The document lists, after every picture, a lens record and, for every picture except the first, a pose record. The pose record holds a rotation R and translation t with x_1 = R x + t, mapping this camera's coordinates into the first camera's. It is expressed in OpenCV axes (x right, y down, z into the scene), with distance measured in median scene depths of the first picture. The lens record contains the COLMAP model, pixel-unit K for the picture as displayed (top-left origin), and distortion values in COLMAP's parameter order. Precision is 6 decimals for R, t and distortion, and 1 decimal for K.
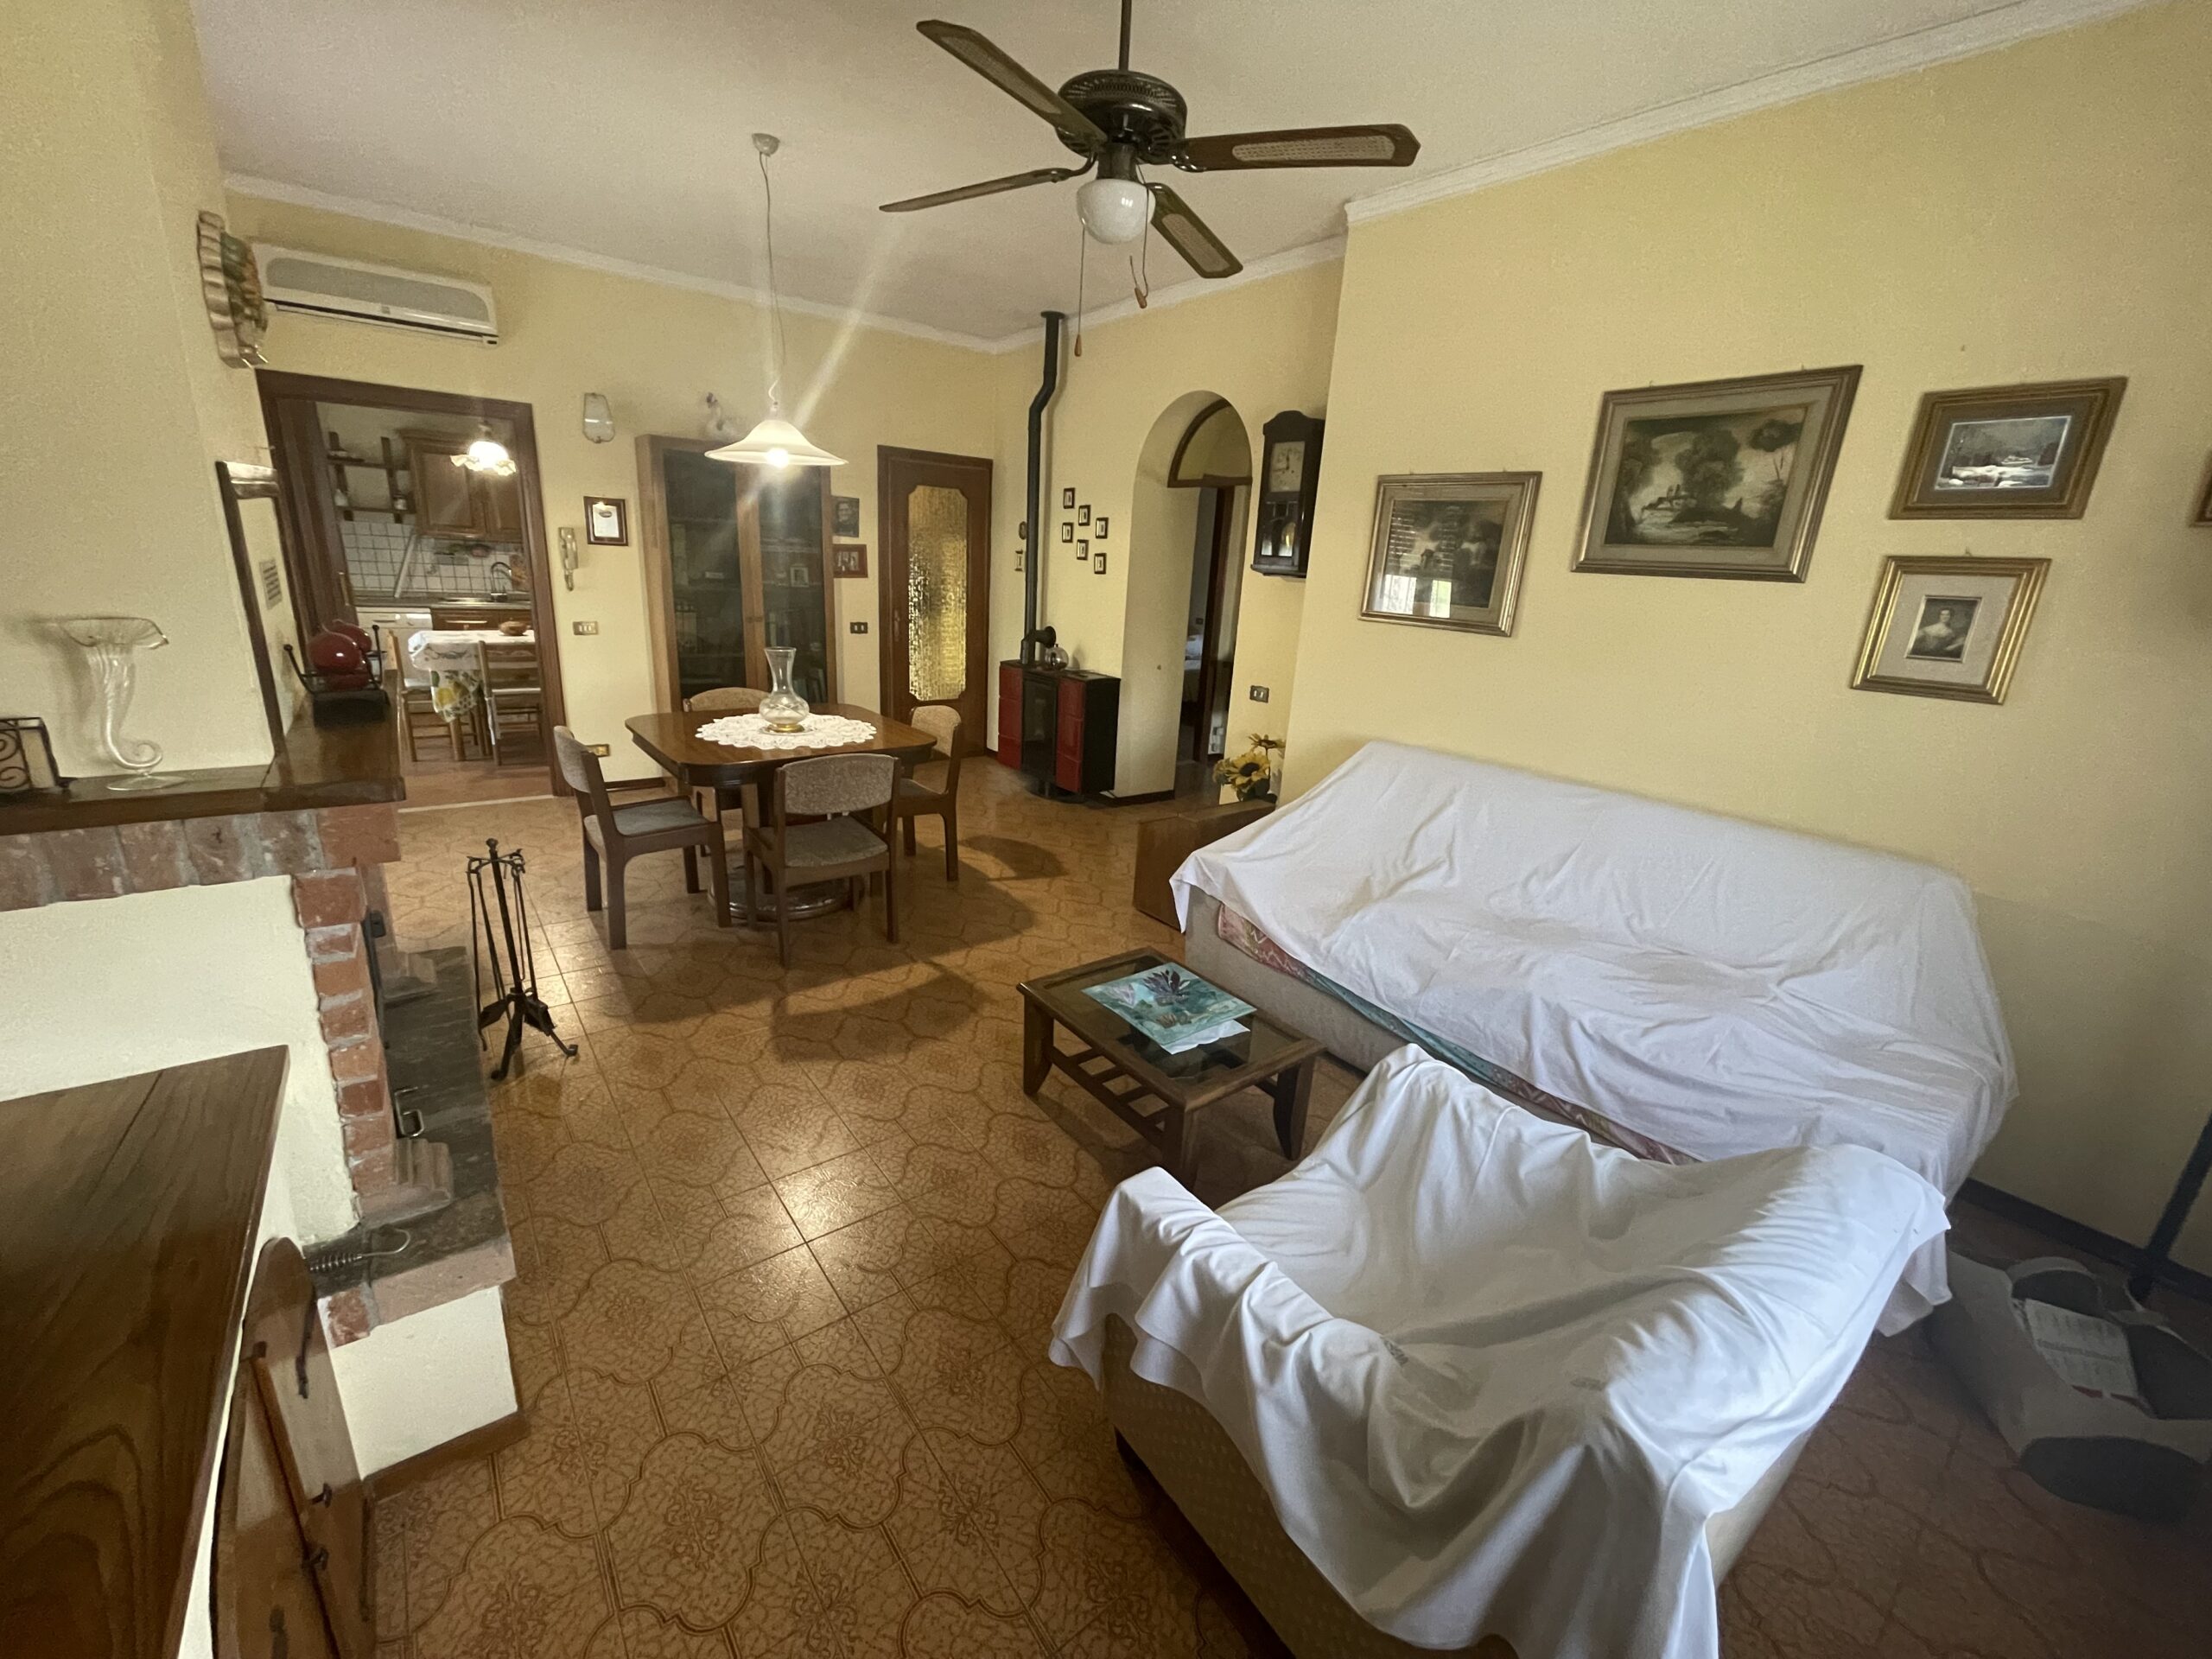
lens RADIAL K [[889.5, 0, 1107.1], [0, 889.5, 826.2], [0, 0, 1]] dist [-0.006679, -0.000079]
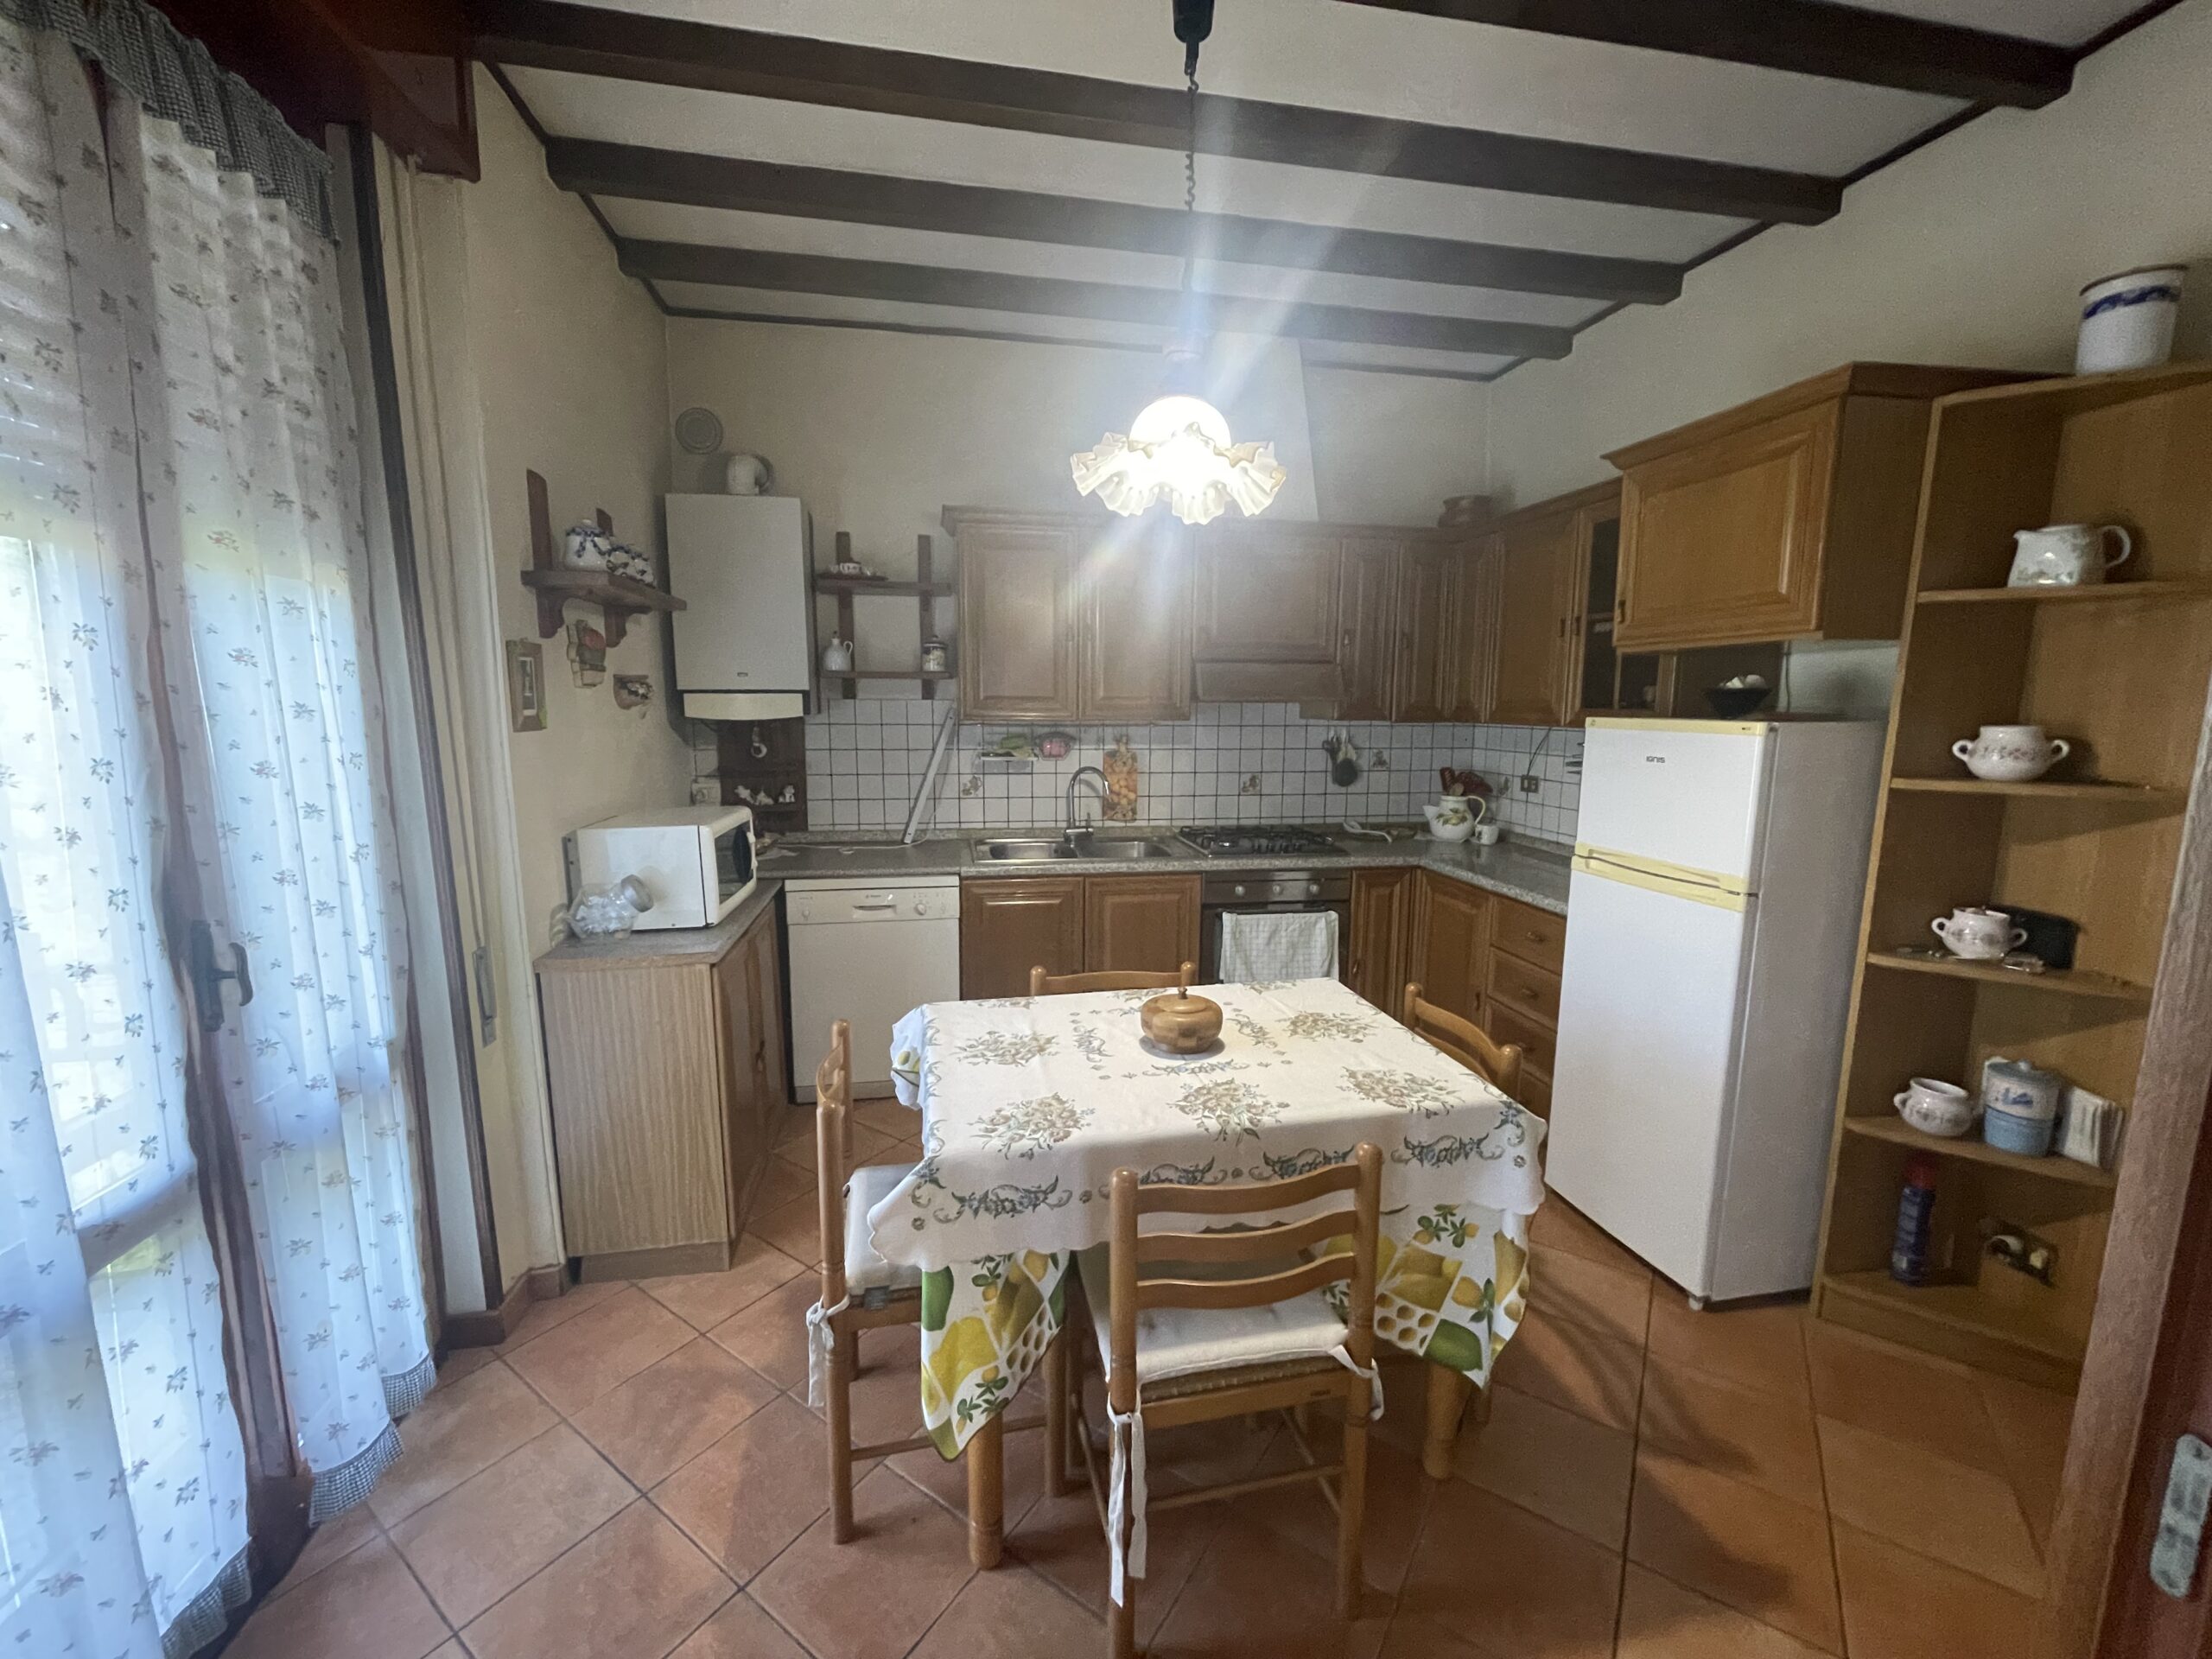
lens RADIAL K [[889.5, 0, 1108.6], [0, 889.5, 829.1], [0, 0, 1]] dist [-0.006679, -0.000079]
pose [[0.887532, 0.017568, -0.460411, -0.484434], [-0.090720, 0.986374, -0.137243, -0.213133], [0.451727, 0.163576, 0.877032, 0.626987]]
